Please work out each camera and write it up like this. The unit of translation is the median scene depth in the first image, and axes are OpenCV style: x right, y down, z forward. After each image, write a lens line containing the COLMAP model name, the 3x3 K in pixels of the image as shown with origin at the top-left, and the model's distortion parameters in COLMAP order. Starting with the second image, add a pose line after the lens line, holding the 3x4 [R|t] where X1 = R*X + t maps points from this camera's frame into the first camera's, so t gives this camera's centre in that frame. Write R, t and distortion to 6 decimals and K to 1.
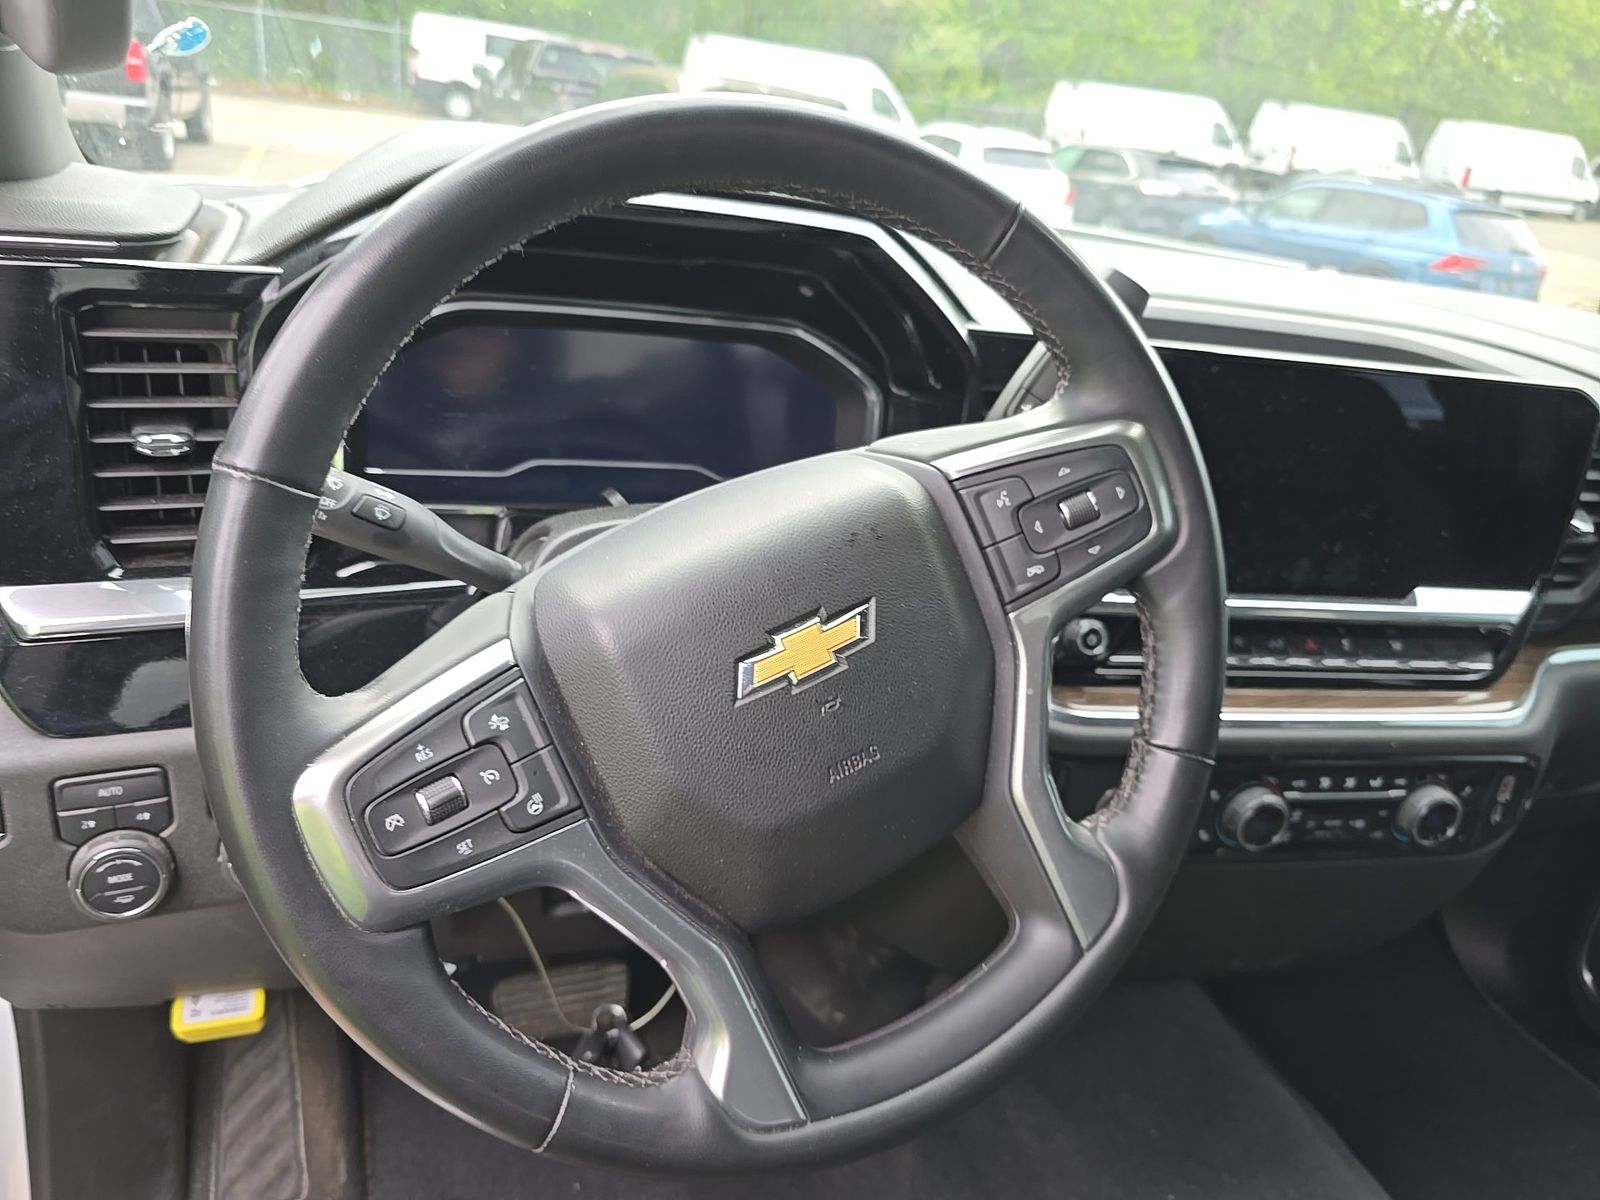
lens RADIAL K [[1104.6, 0, 798.4], [0, 1104.6, 606.7], [0, 0, 1]] dist [0.028015, -0.031112]
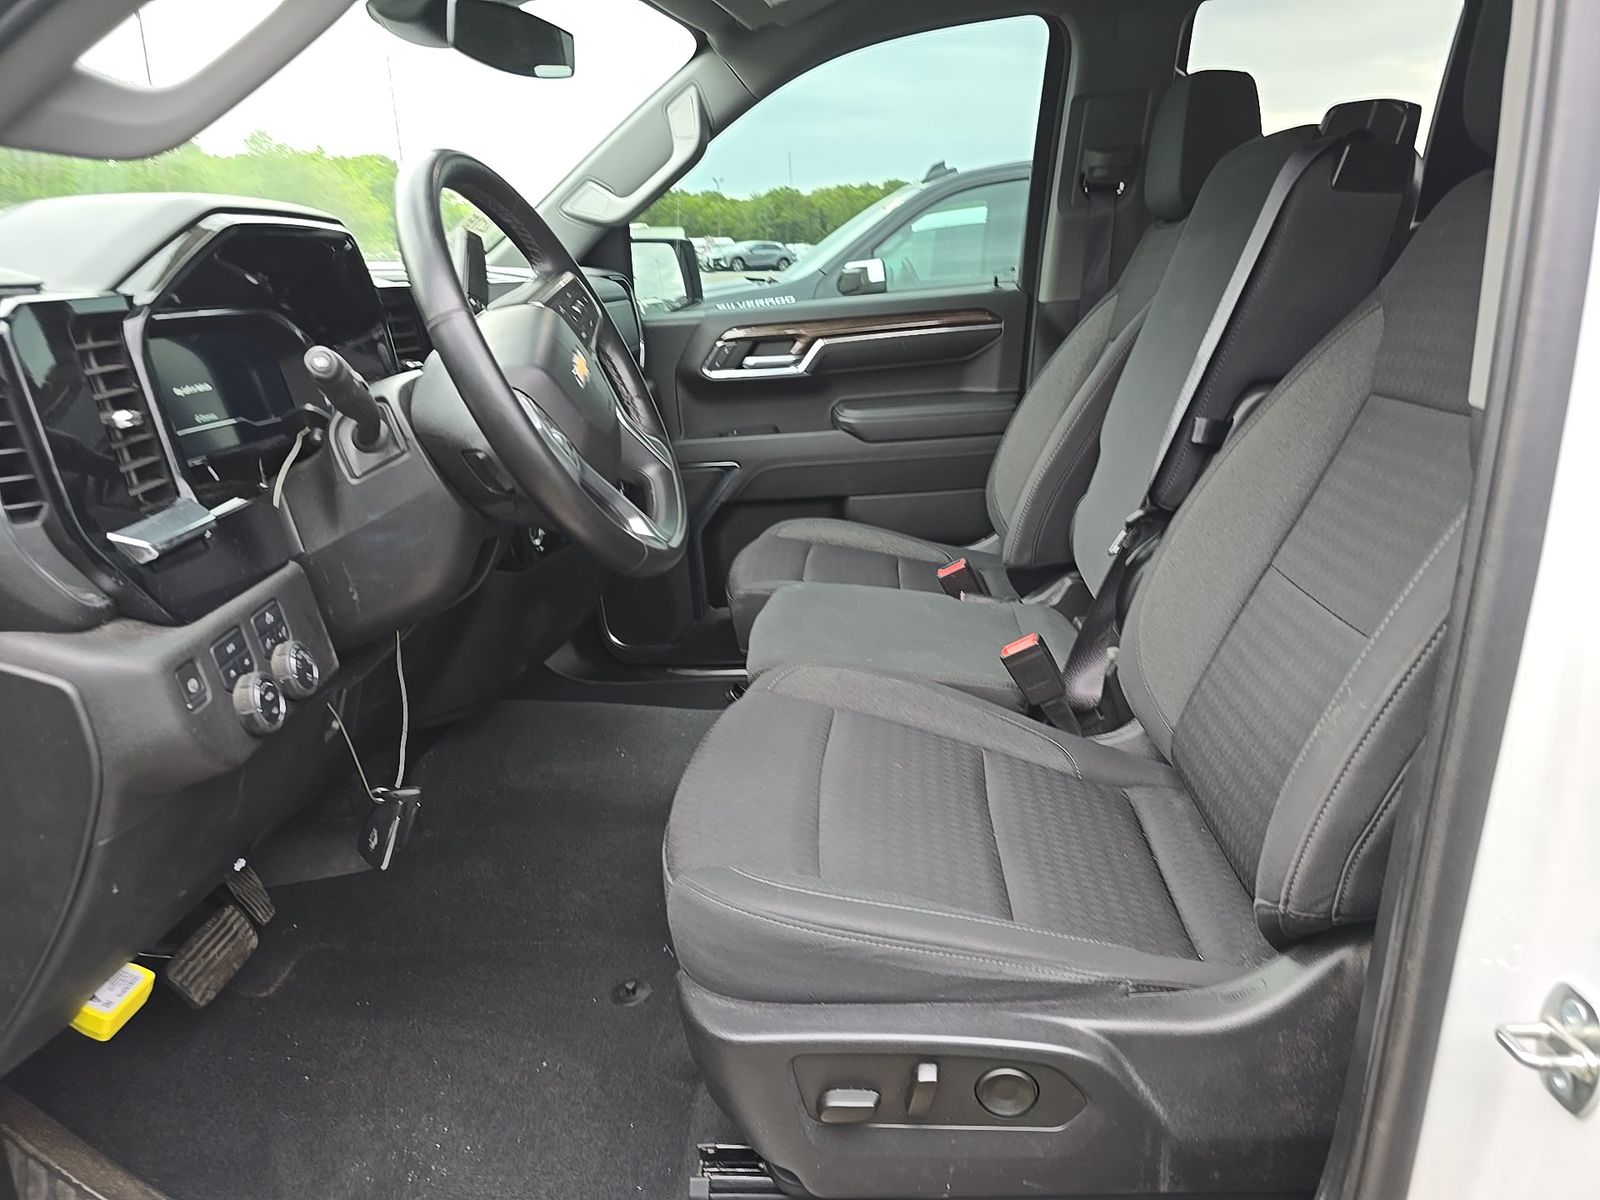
lens RADIAL K [[1104.6, 0, 797.5], [0, 1104.6, 647.9], [0, 0, 1]] dist [0.028015, -0.031112]
pose [[0.384708, -0.428346, 0.817630, -1.488728], [0.454984, 0.858715, 0.235792, 0.158748], [-0.803112, 0.281298, 0.525245, -0.351479]]
